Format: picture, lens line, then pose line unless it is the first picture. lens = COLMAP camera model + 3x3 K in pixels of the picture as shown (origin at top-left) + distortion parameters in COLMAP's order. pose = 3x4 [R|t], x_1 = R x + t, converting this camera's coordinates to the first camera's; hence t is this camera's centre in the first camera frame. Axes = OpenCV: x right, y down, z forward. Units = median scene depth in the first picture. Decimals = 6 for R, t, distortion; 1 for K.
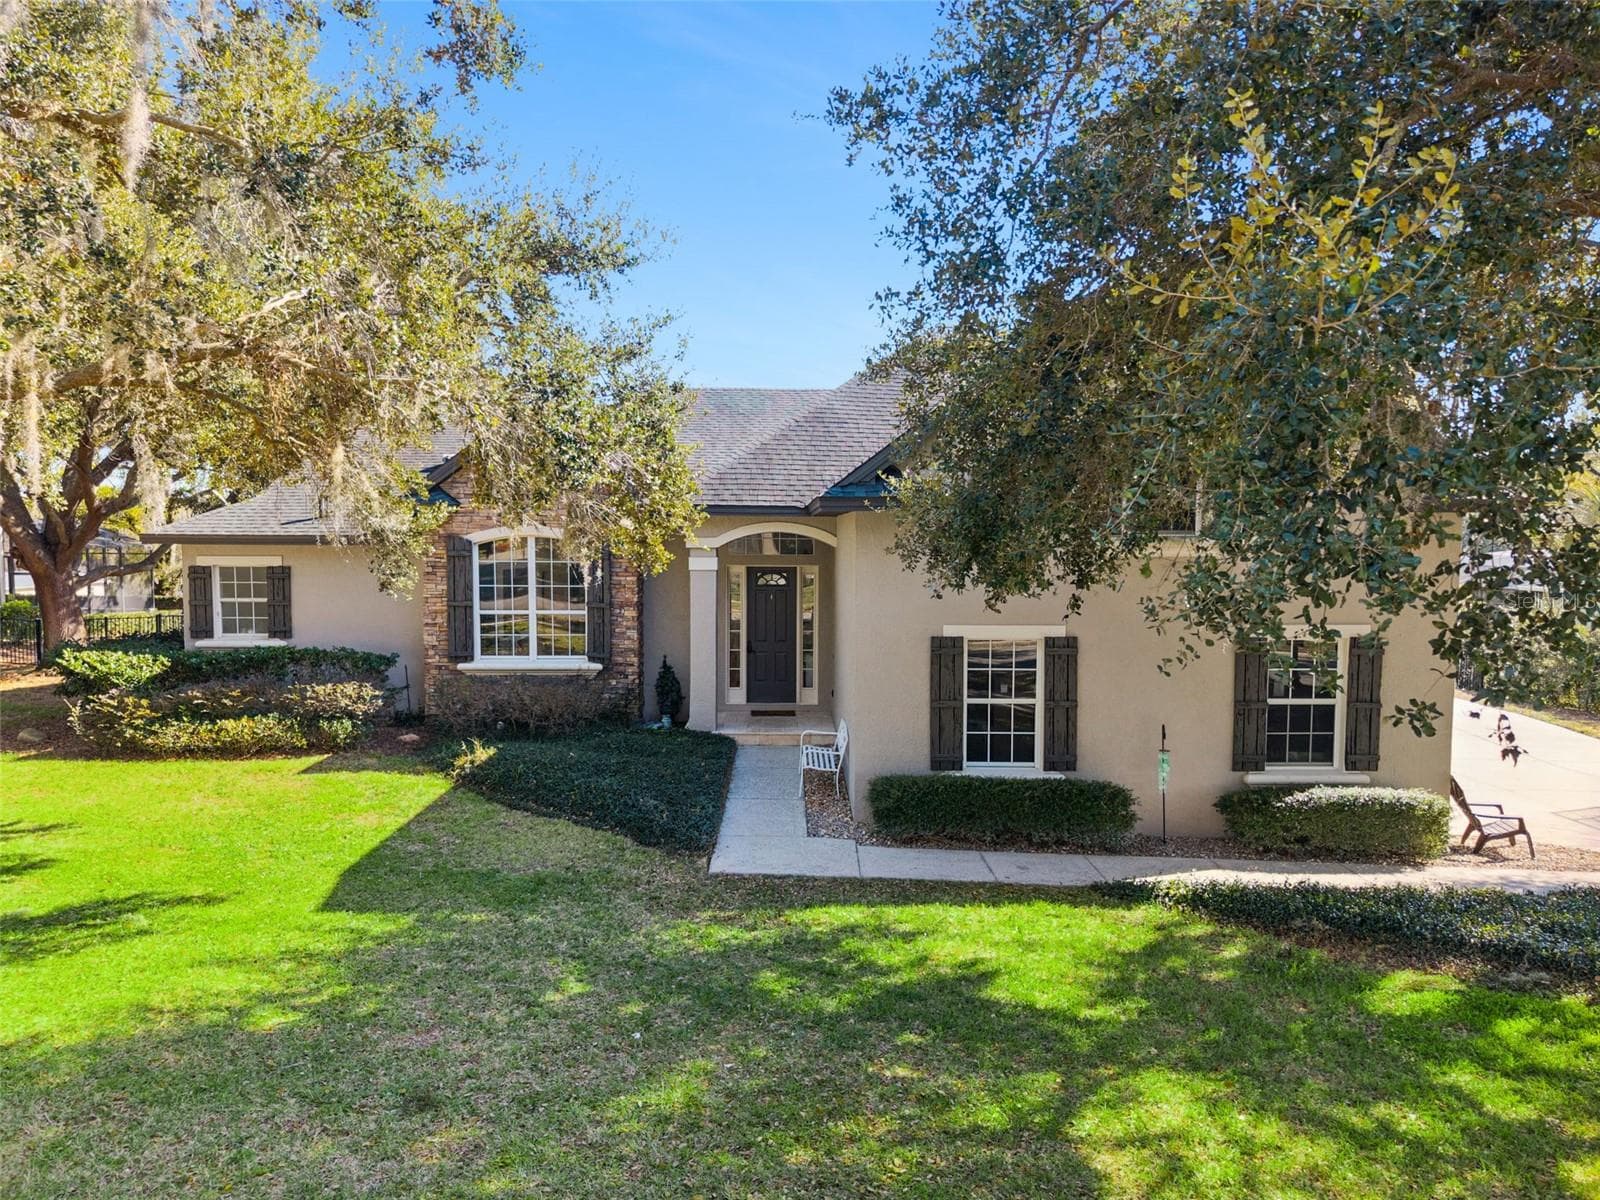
lens RADIAL K [[1082.7, 0, 791.8], [0, 1082.7, 606.1], [0, 0, 1]] dist [-0.019873, 0.022895]
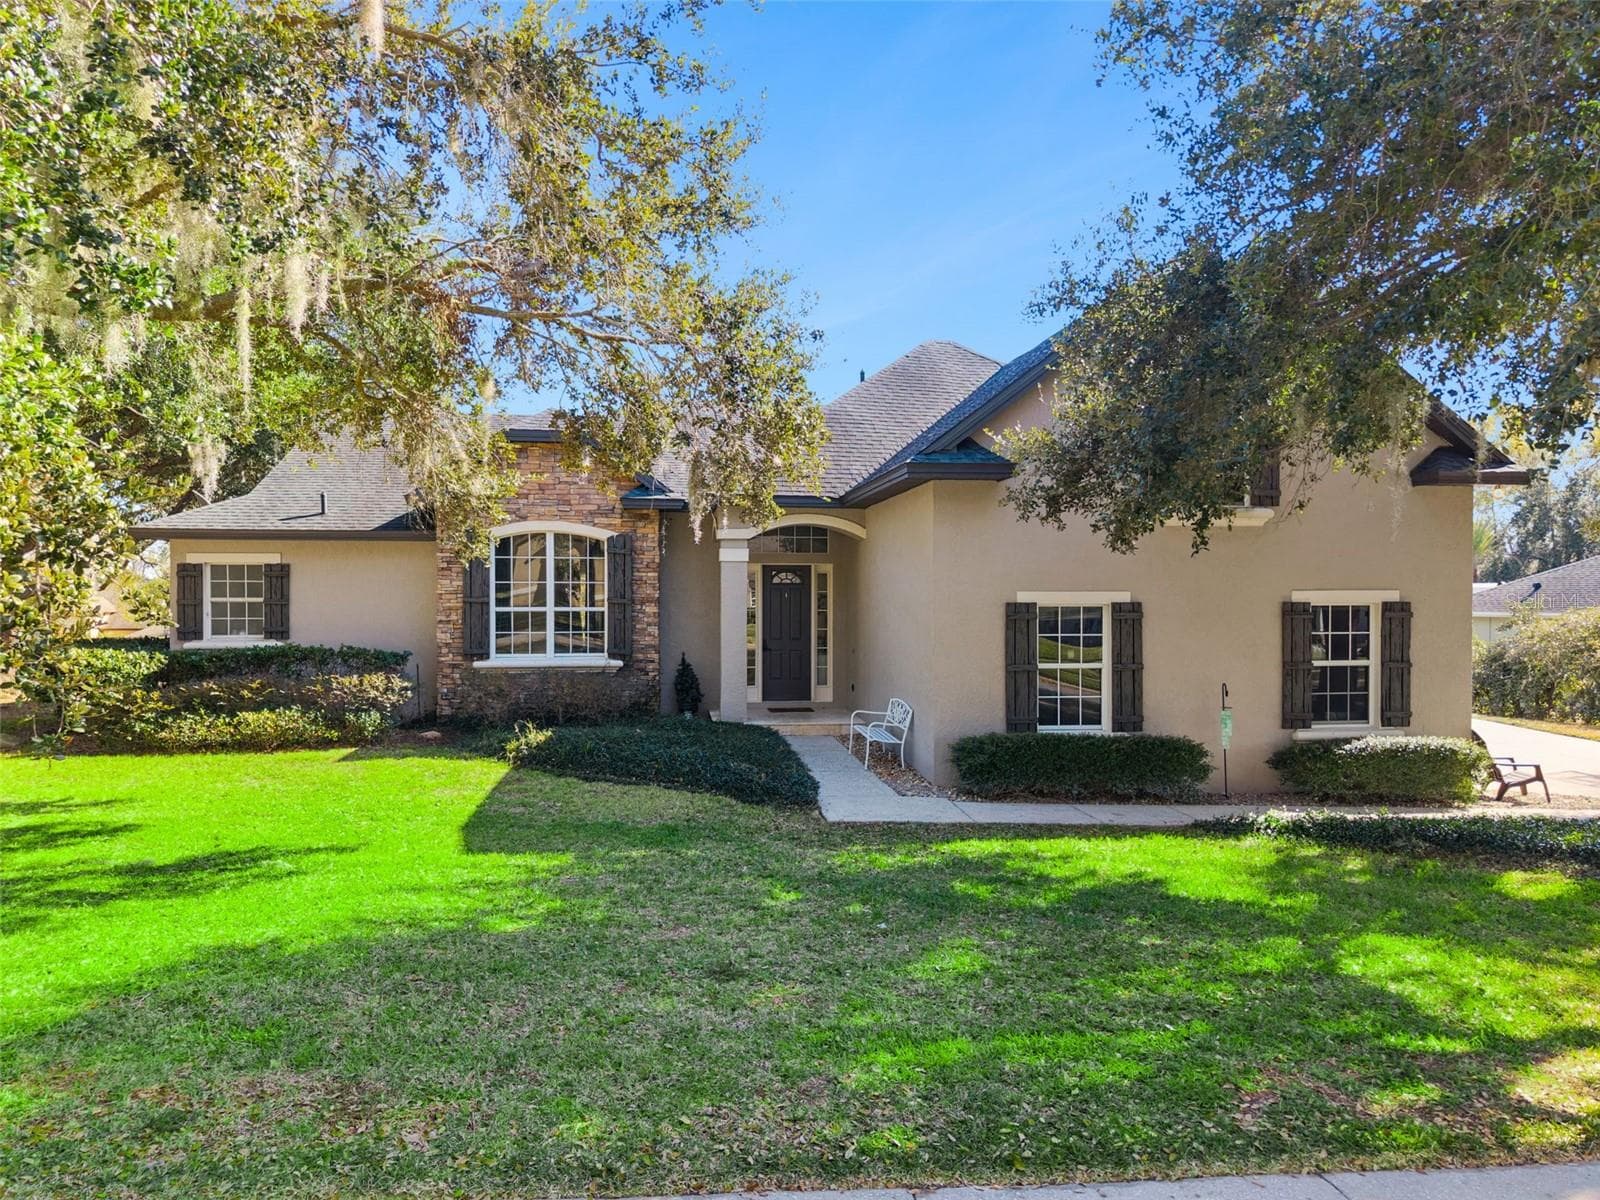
lens RADIAL K [[1082.7, 0, 791.8], [0, 1082.7, 606.1], [0, 0, 1]] dist [-0.019873, 0.022895]
pose [[0.993448, -0.003245, 0.114242, -0.167068], [0.009836, 0.998316, -0.057171, 0.076775], [-0.113864, 0.057920, 0.991807, -0.003325]]
